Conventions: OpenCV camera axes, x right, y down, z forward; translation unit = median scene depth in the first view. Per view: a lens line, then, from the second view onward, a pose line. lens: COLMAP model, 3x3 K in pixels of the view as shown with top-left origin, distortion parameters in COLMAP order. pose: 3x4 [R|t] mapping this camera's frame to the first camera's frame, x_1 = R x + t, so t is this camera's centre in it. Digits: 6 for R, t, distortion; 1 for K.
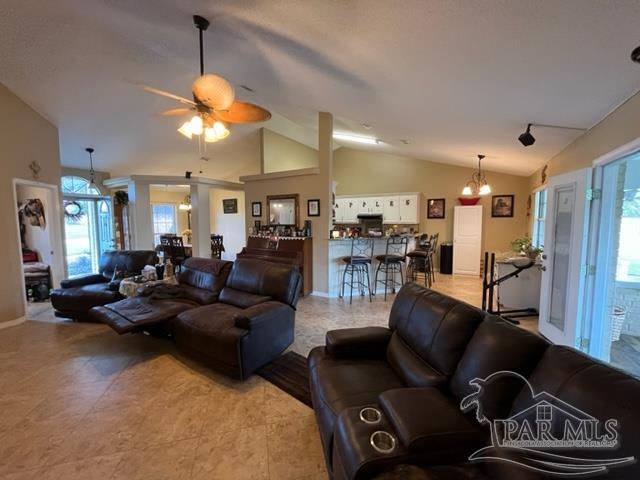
lens RADIAL K [[261.8, 0, 320.0], [0, 261.8, 240.0], [0, 0, 1]] dist [-0.001231, -0.000049]
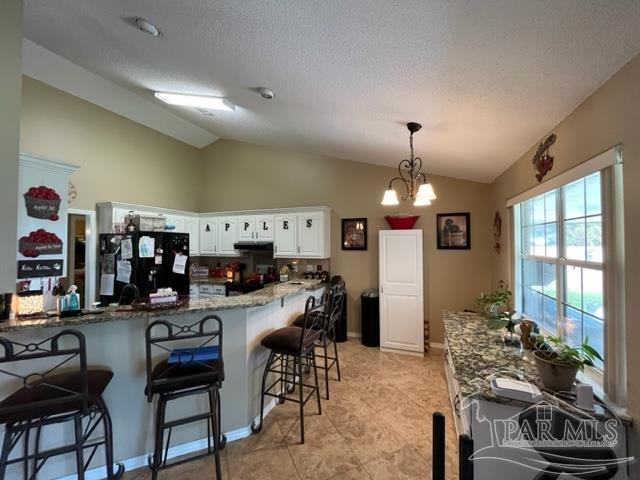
lens RADIAL K [[261.8, 0, 320.0], [0, 261.8, 240.0], [0, 0, 1]] dist [-0.001231, -0.000049]
pose [[0.985663, 0.005606, 0.168633, 0.278269], [0.010160, 0.995662, -0.092486, -0.052945], [-0.168420, 0.092873, 0.981330, 0.437169]]
